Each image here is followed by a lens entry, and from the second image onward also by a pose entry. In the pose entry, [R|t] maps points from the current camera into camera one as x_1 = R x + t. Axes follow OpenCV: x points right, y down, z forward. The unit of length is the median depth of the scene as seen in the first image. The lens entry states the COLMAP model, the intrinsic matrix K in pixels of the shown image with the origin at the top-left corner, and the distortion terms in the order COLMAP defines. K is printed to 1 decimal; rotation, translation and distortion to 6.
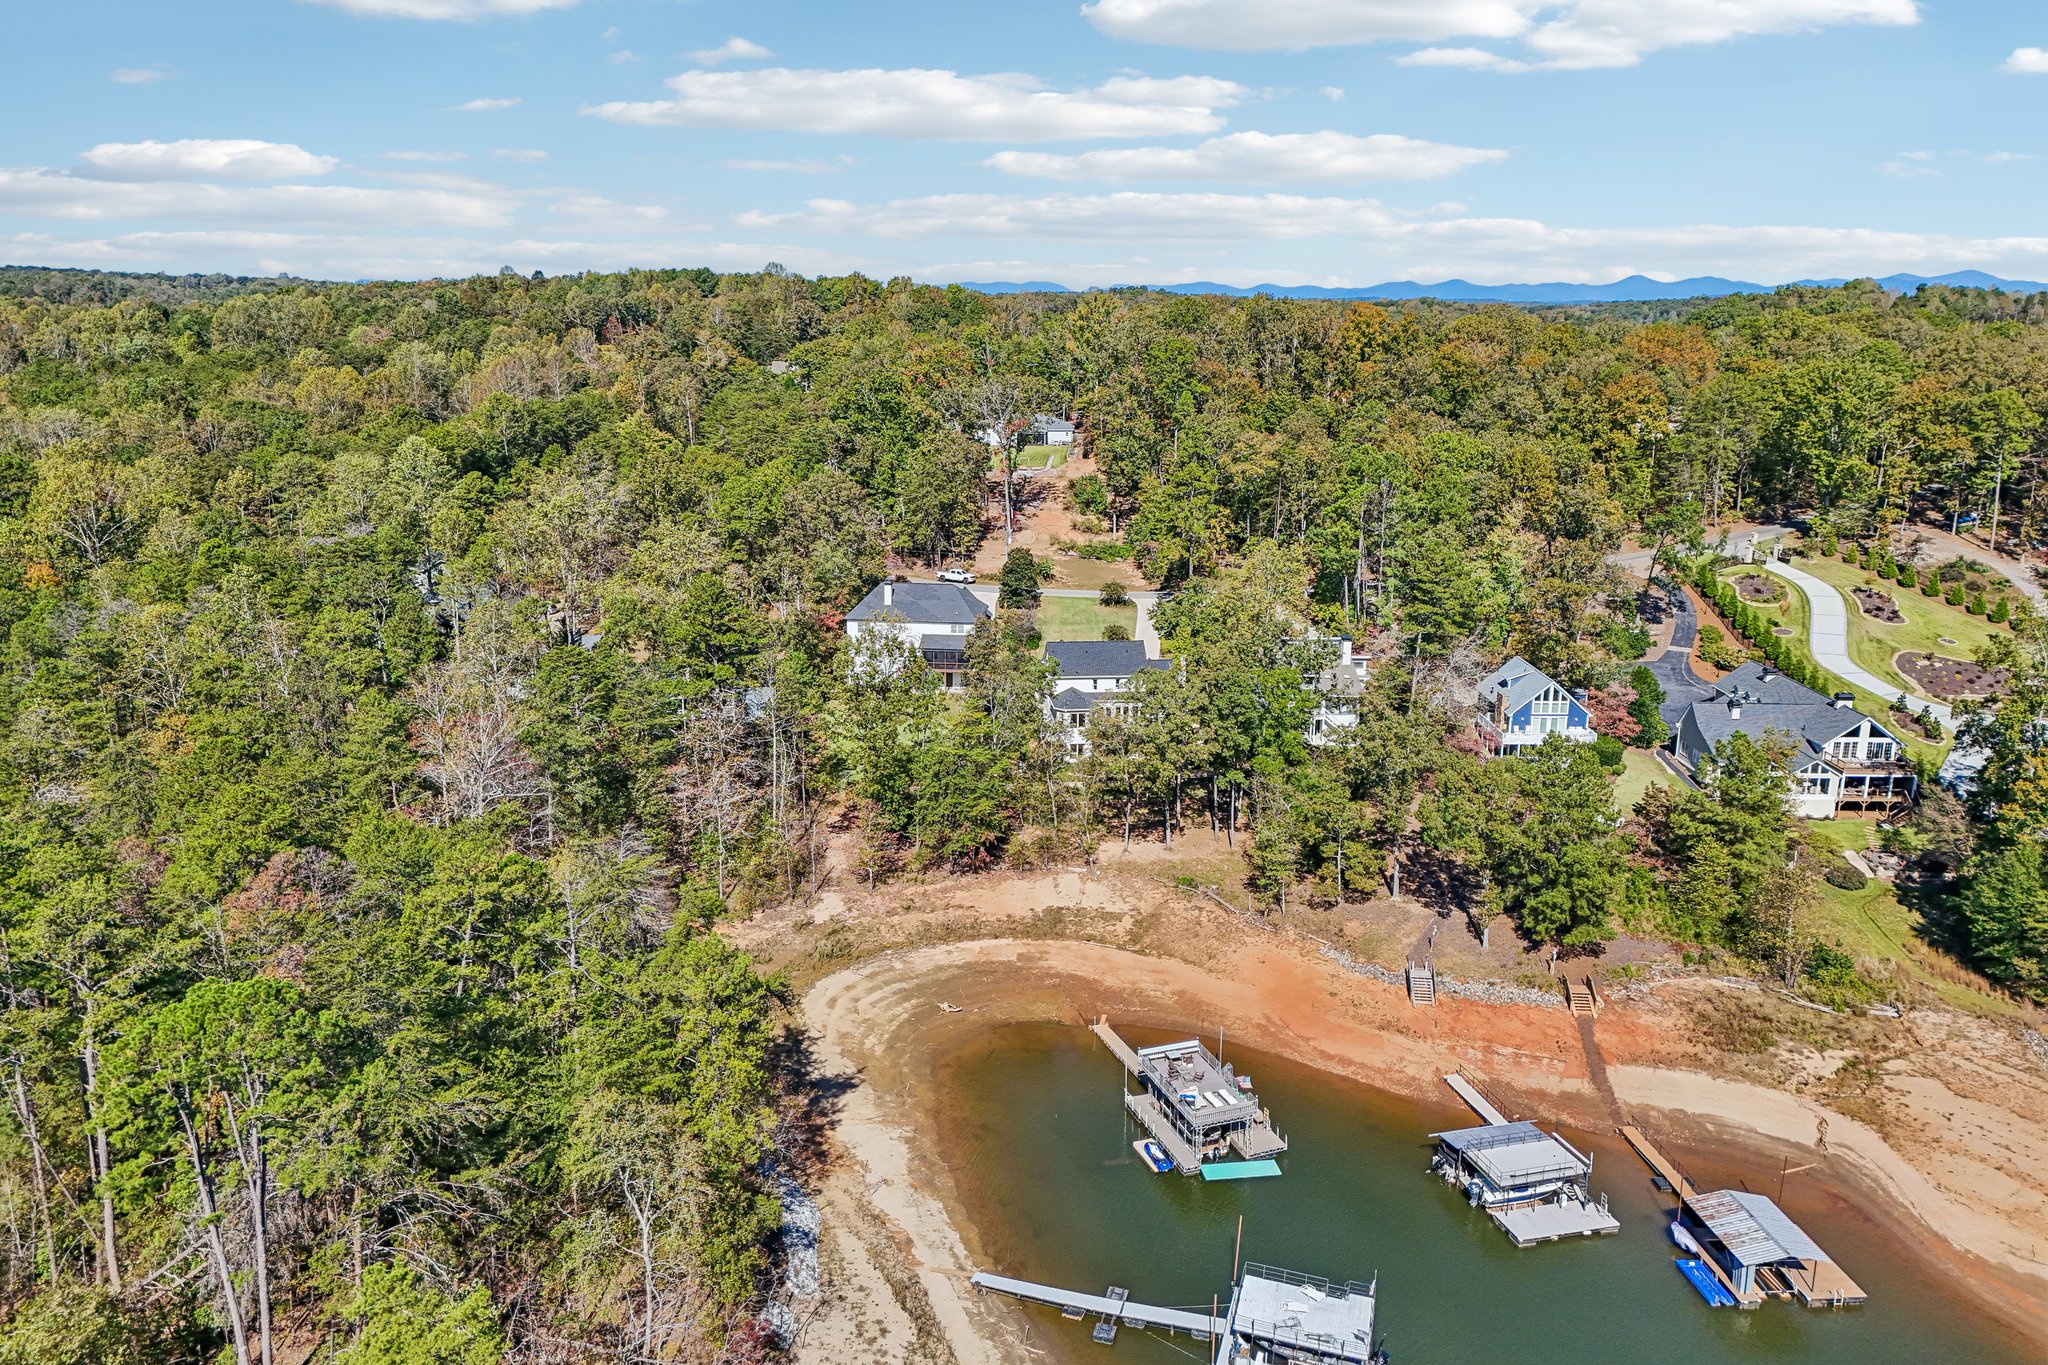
lens RADIAL K [[1496.6, 0, 1024.1], [0, 1496.6, 679.0], [0, 0, 1]] dist [0.065097, -0.051144]
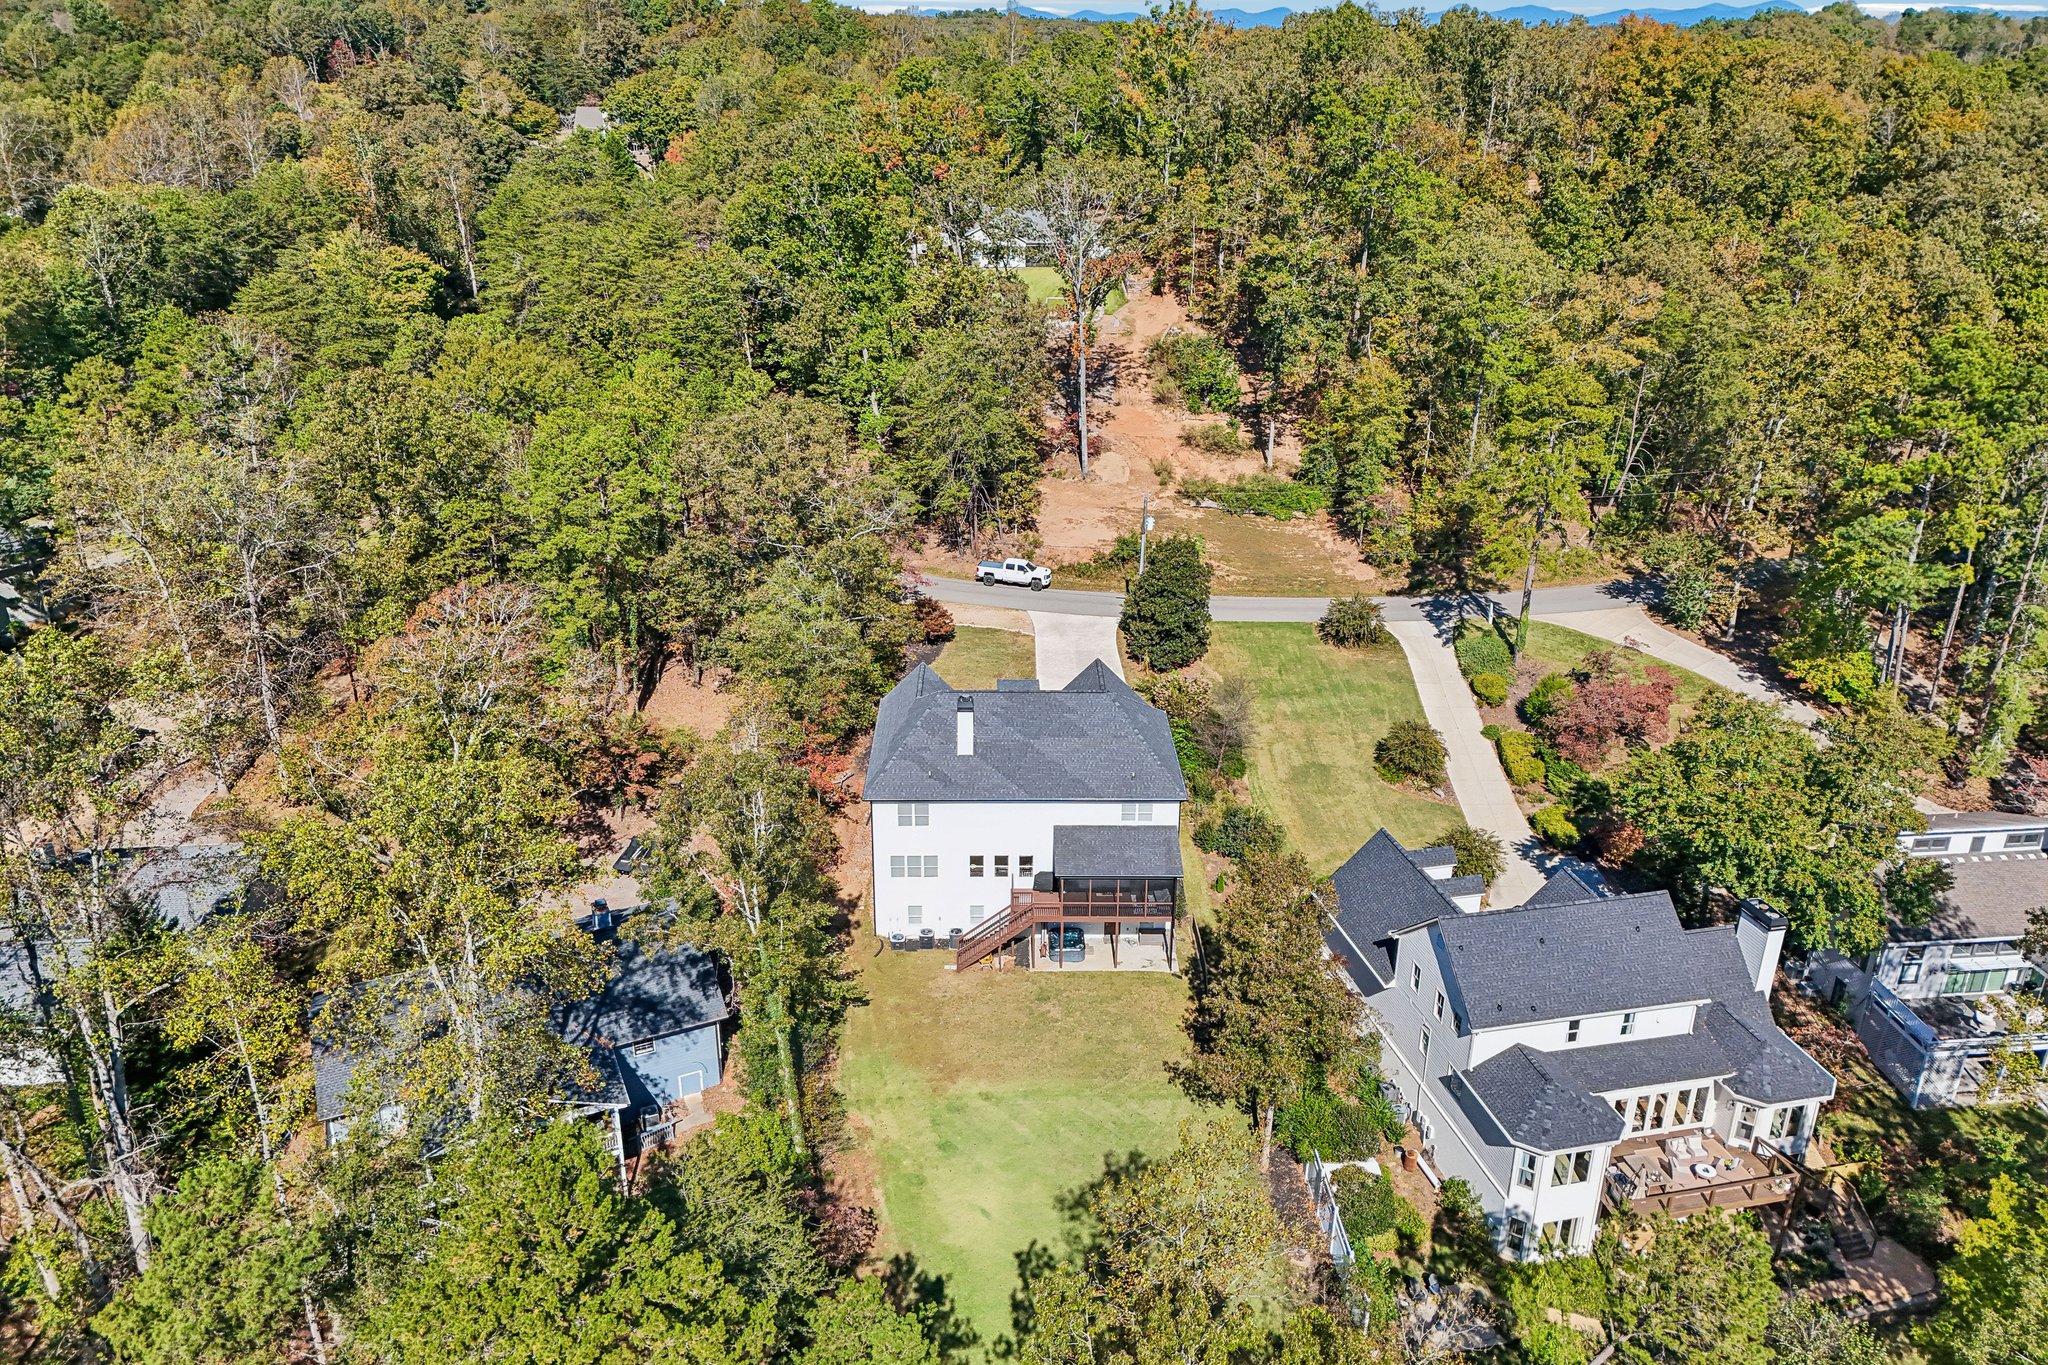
lens RADIAL K [[1496.6, 0, 1011.5], [0, 1496.6, 669.4], [0, 0, 1]] dist [0.065097, -0.051144]
pose [[0.993800, -0.041092, 0.103308, -0.082432], [0.024677, 0.987540, 0.155419, -0.094724], [-0.108407, -0.151906, 0.982432, 0.402292]]
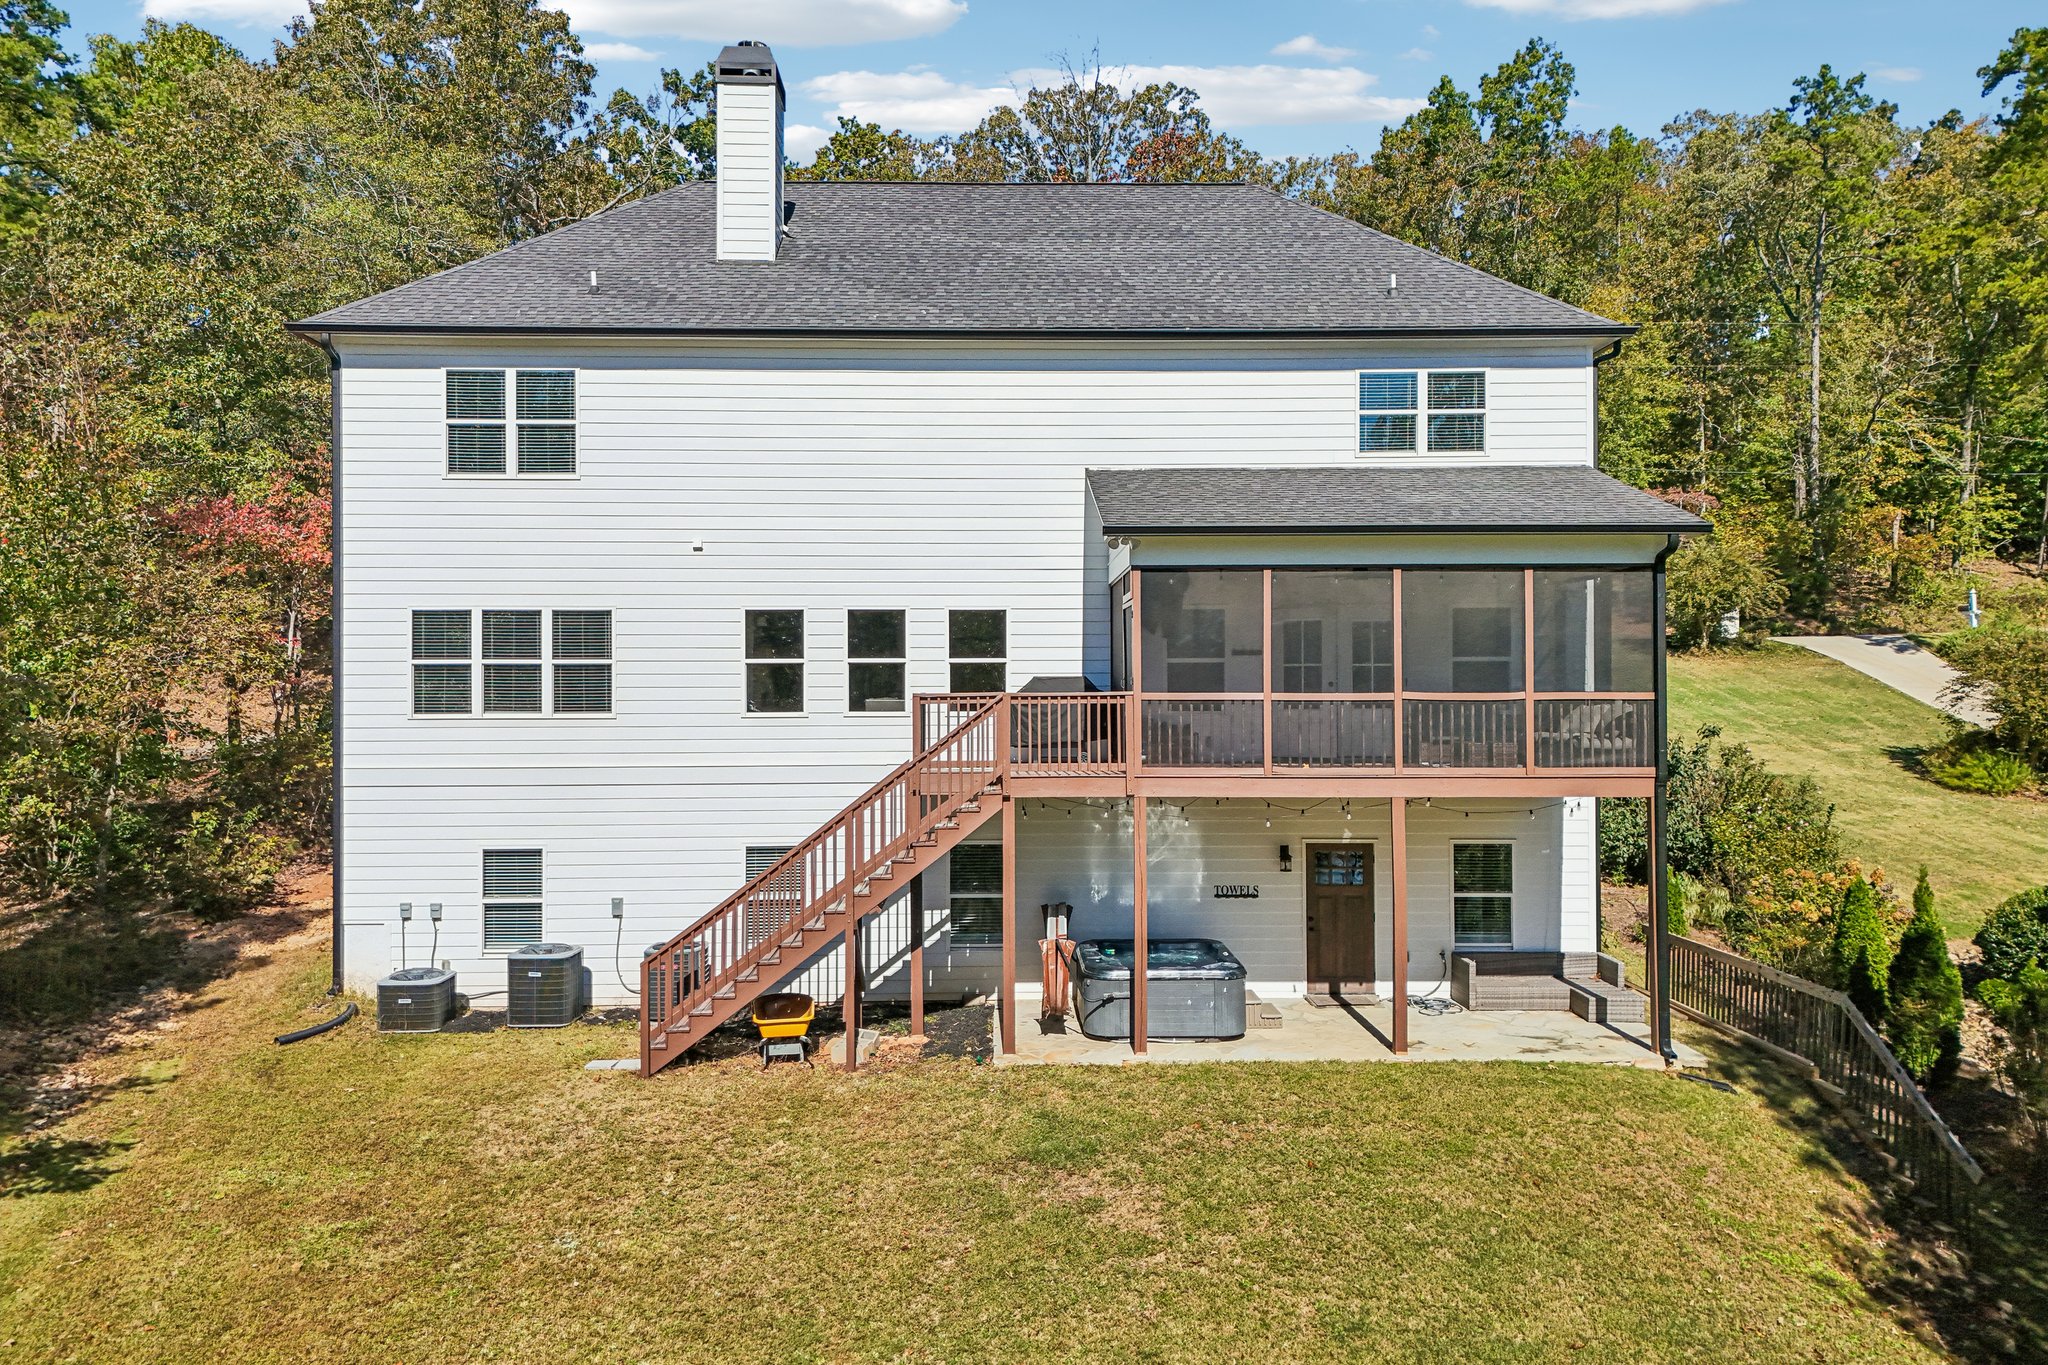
lens RADIAL K [[1496.6, 0, 1041.2], [0, 1496.6, 690.1], [0, 0, 1]] dist [0.065097, -0.051144]
pose [[0.990418, -0.010035, 0.137736, -0.057906], [0.040834, 0.974041, -0.222660, 0.006001], [-0.131926, 0.226151, 0.965117, 0.613591]]
